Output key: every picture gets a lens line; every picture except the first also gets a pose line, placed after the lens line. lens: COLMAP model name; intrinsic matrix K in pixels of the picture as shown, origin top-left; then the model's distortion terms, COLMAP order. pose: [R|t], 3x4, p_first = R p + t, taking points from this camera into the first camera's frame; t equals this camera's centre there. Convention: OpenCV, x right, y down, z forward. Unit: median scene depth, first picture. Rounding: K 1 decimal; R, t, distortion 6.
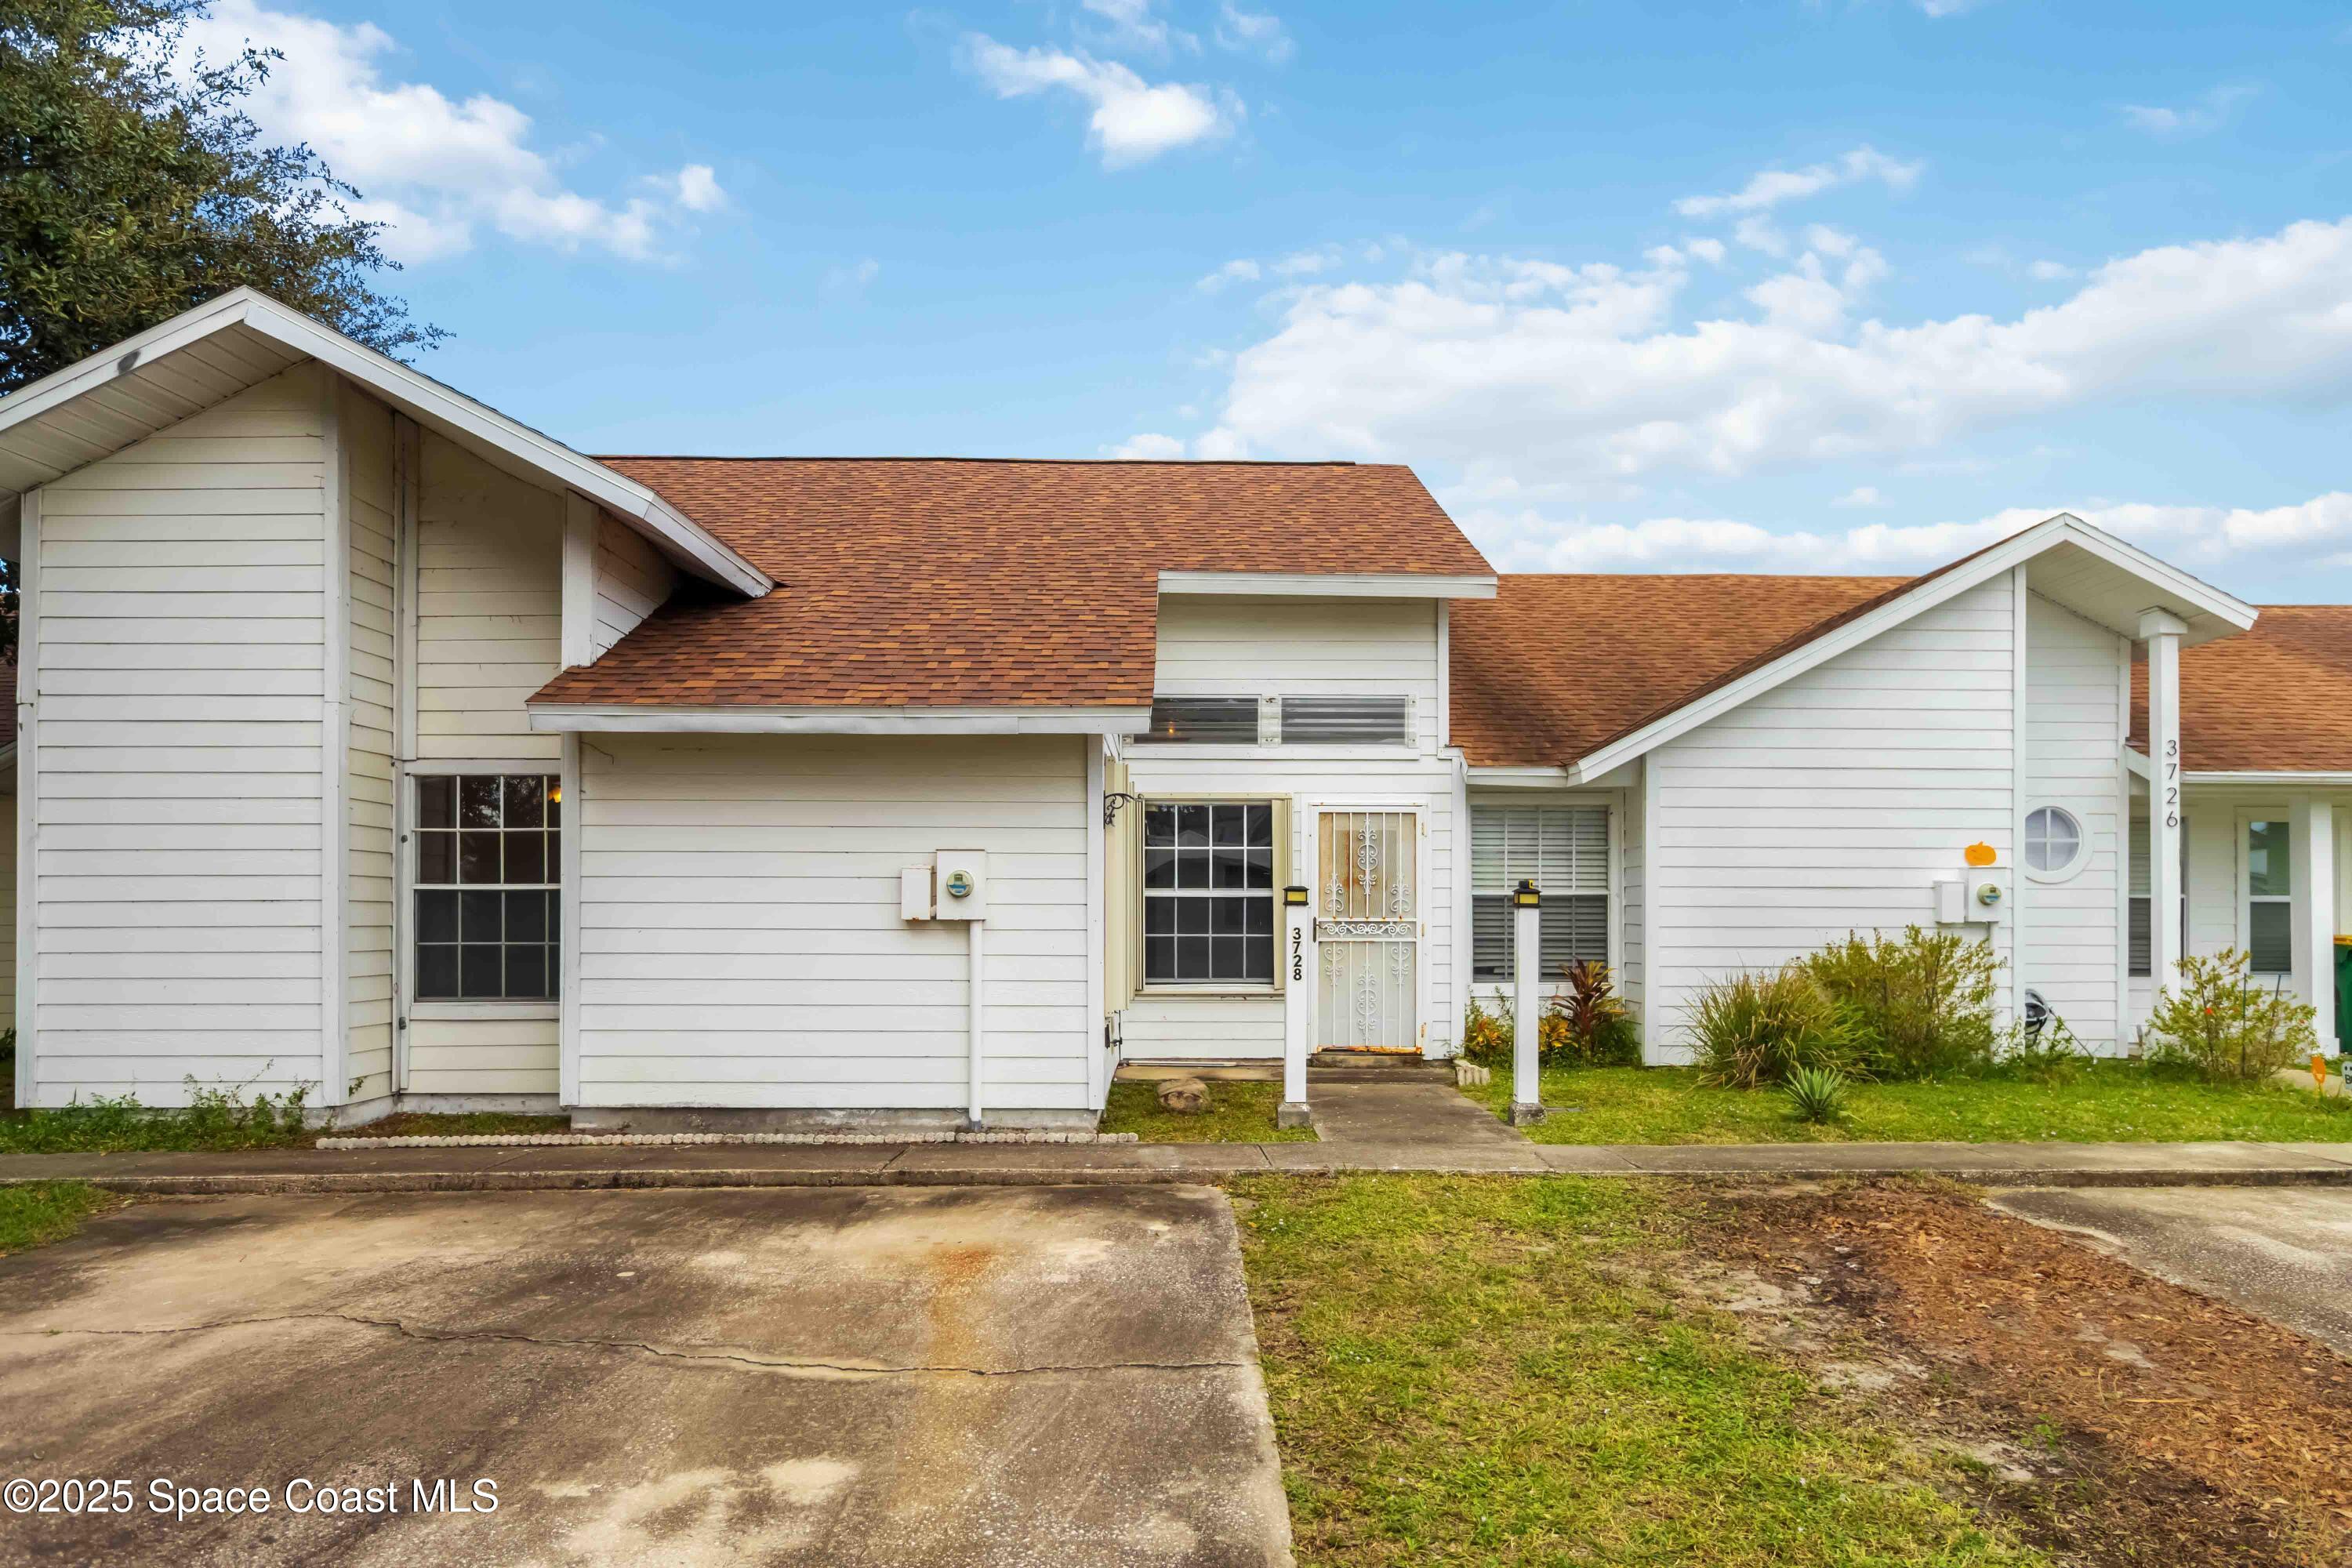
lens RADIAL K [[1437.3, 0, 1183.9], [0, 1437.3, 895.1], [0, 0, 1]] dist [-0.001862, 0.006410]
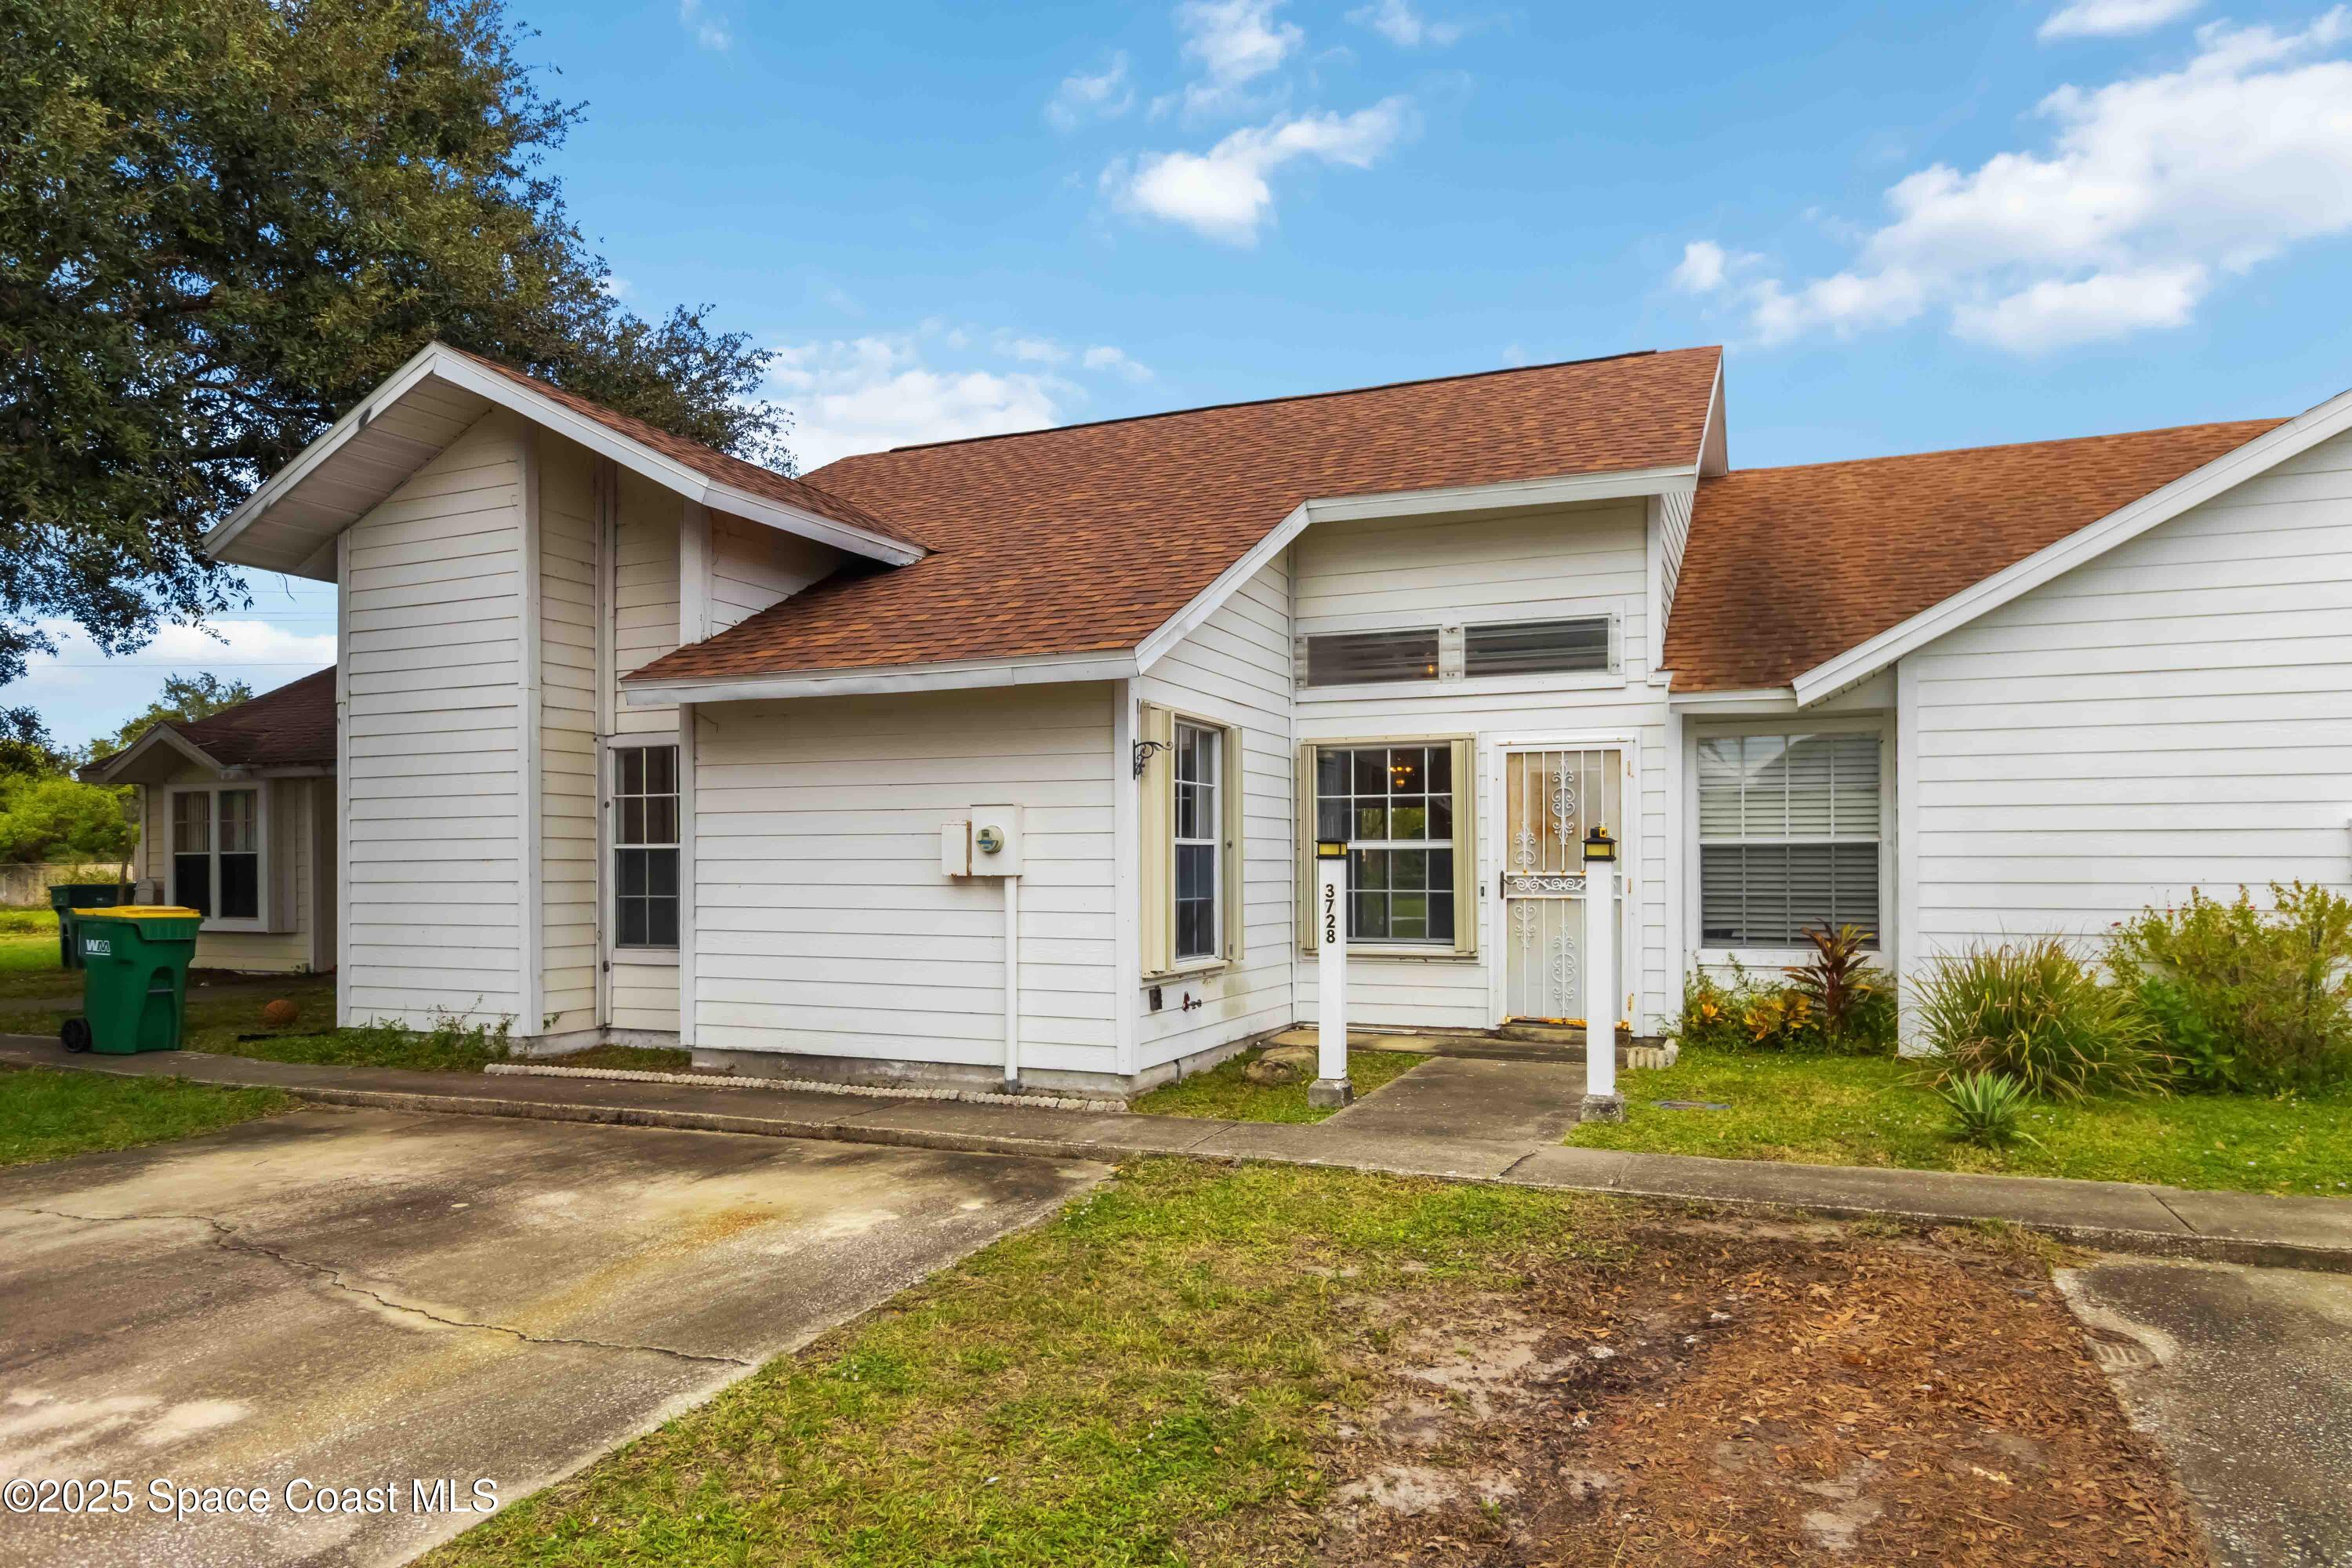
lens RADIAL K [[1437.3, 0, 1130.0], [0, 1437.3, 853.8], [0, 0, 1]] dist [-0.001862, 0.006410]
pose [[0.918996, -0.006850, -0.394208, 0.313440], [0.008874, 0.999955, 0.003310, -0.000410], [0.394168, -0.006540, 0.919015, 0.126122]]
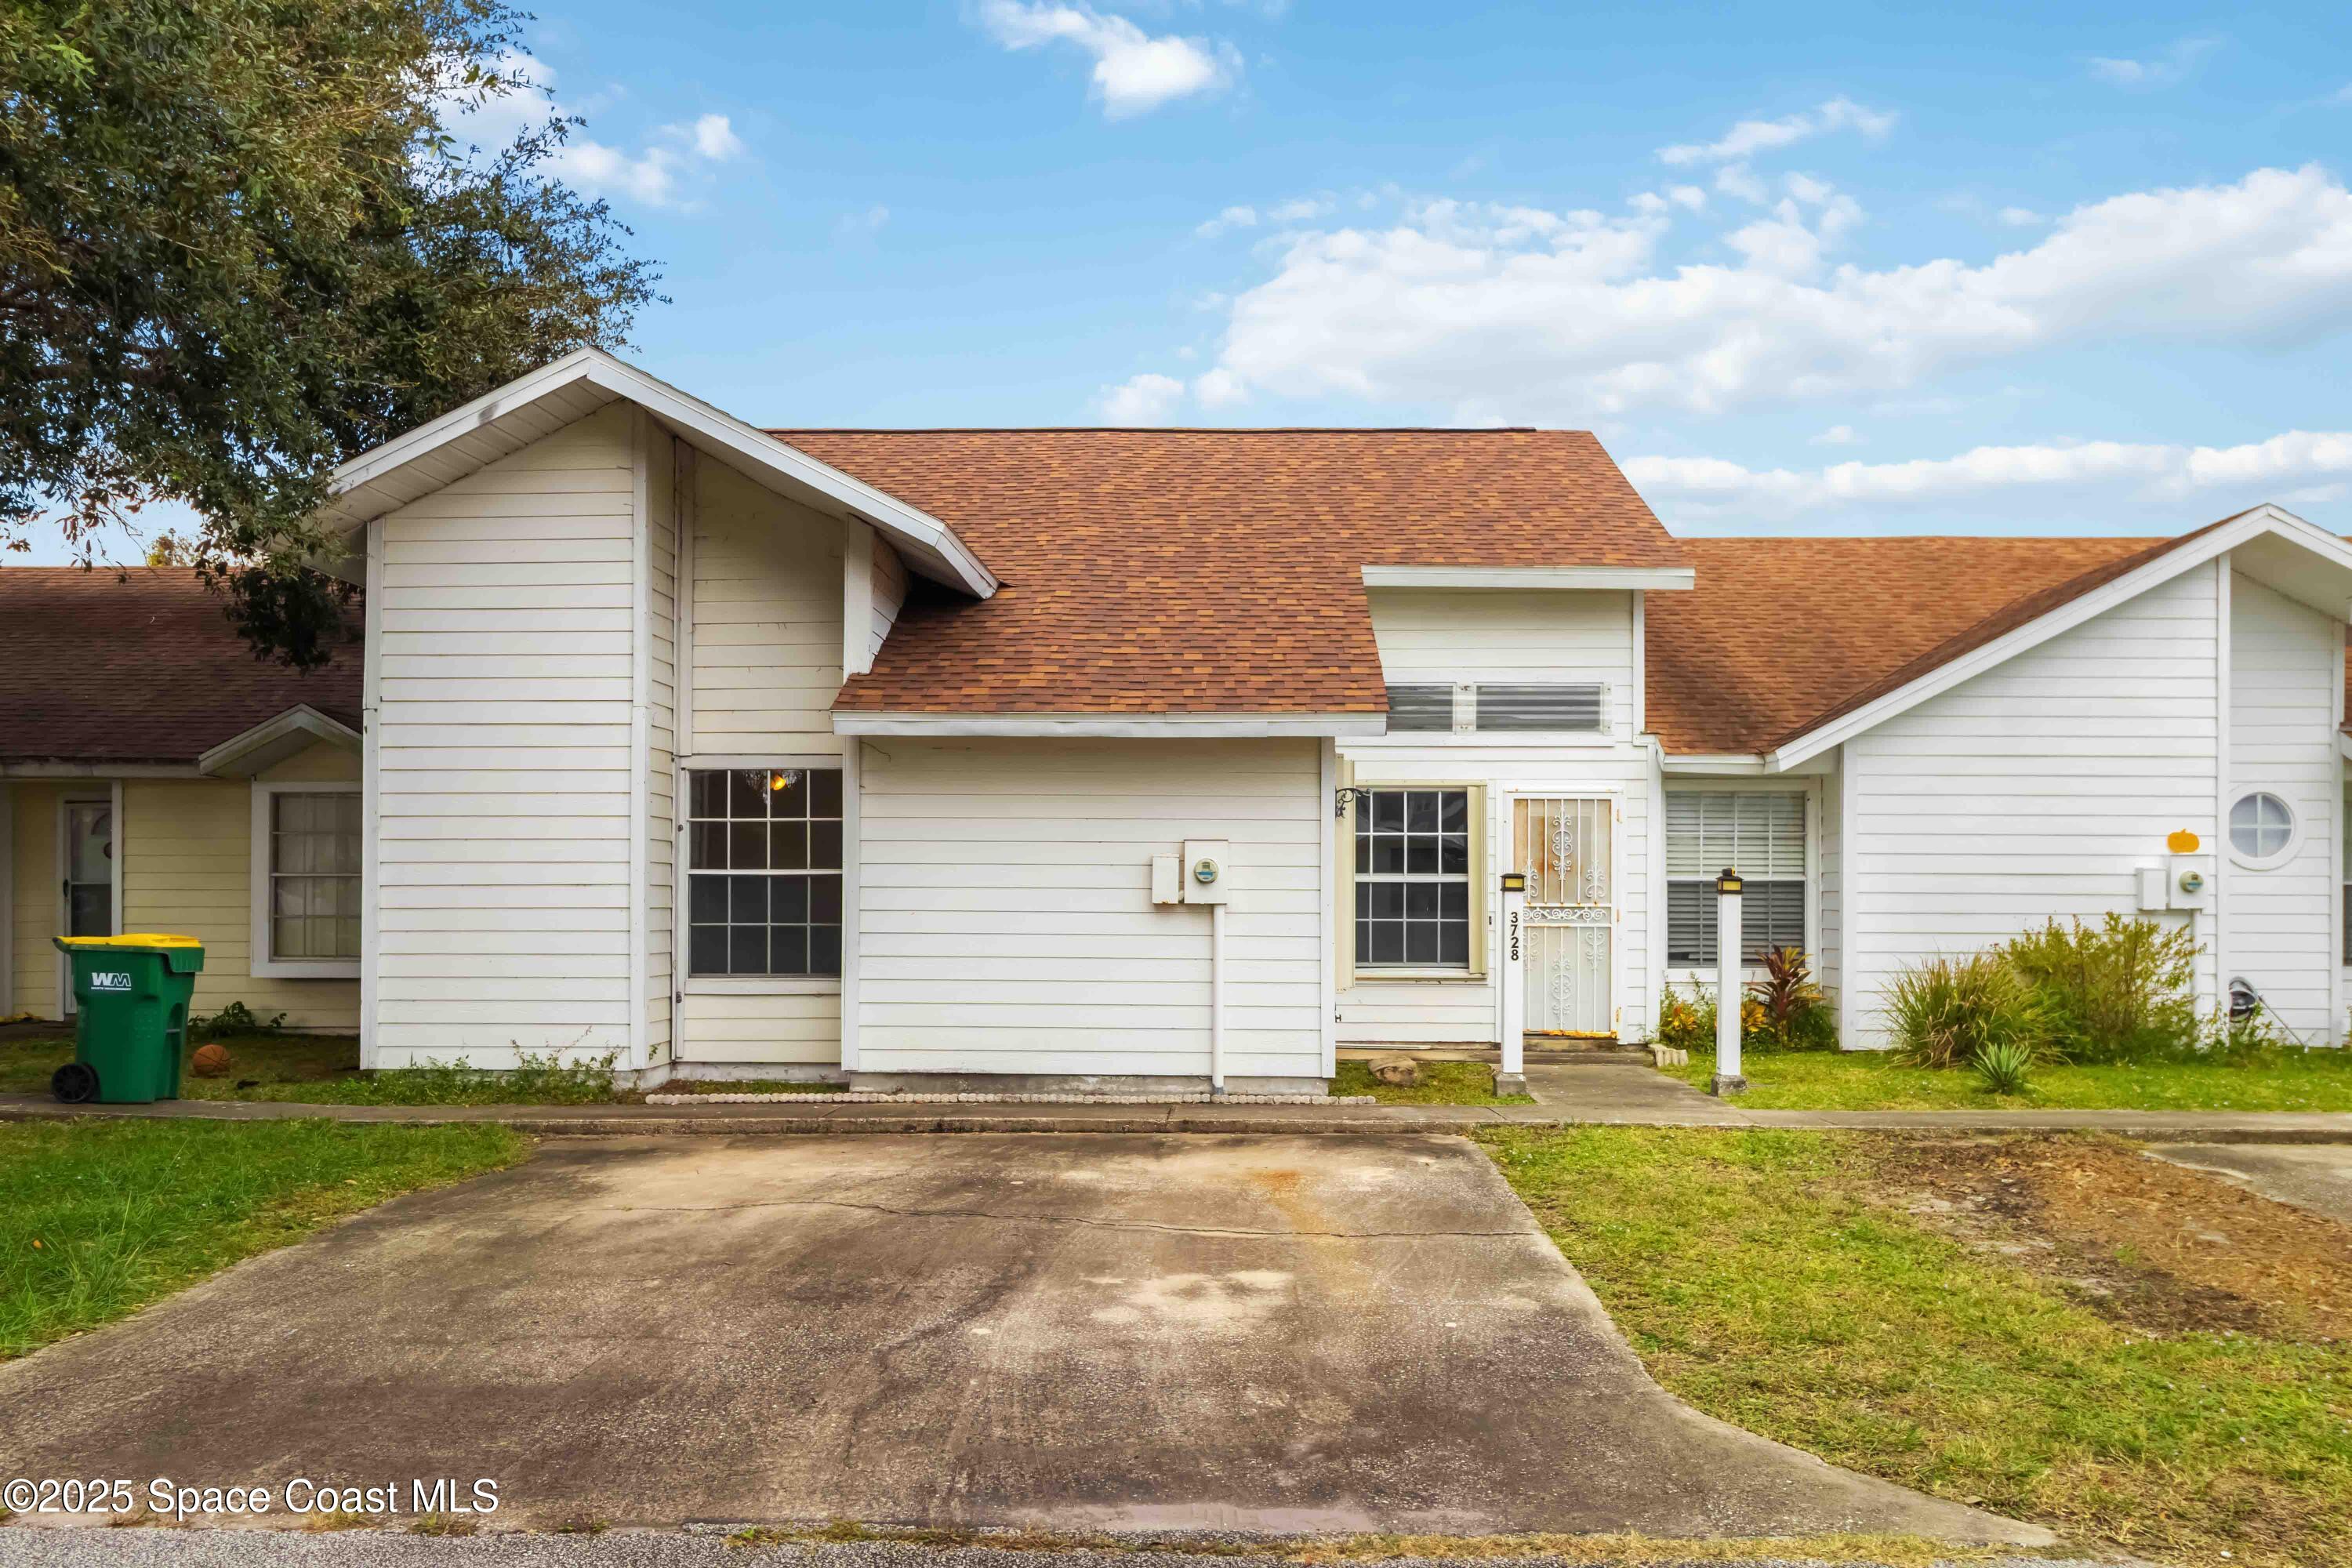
lens RADIAL K [[1739.6, 0, 1172.8], [0, 1739.6, 871.5], [0, 0, 1]] dist [-0.006222, 0.005624]
pose [[0.998232, 0.001705, -0.059418, -0.099371], [-0.001861, 0.999995, -0.002571, -0.003854], [0.059414, 0.002677, 0.998230, -0.321373]]
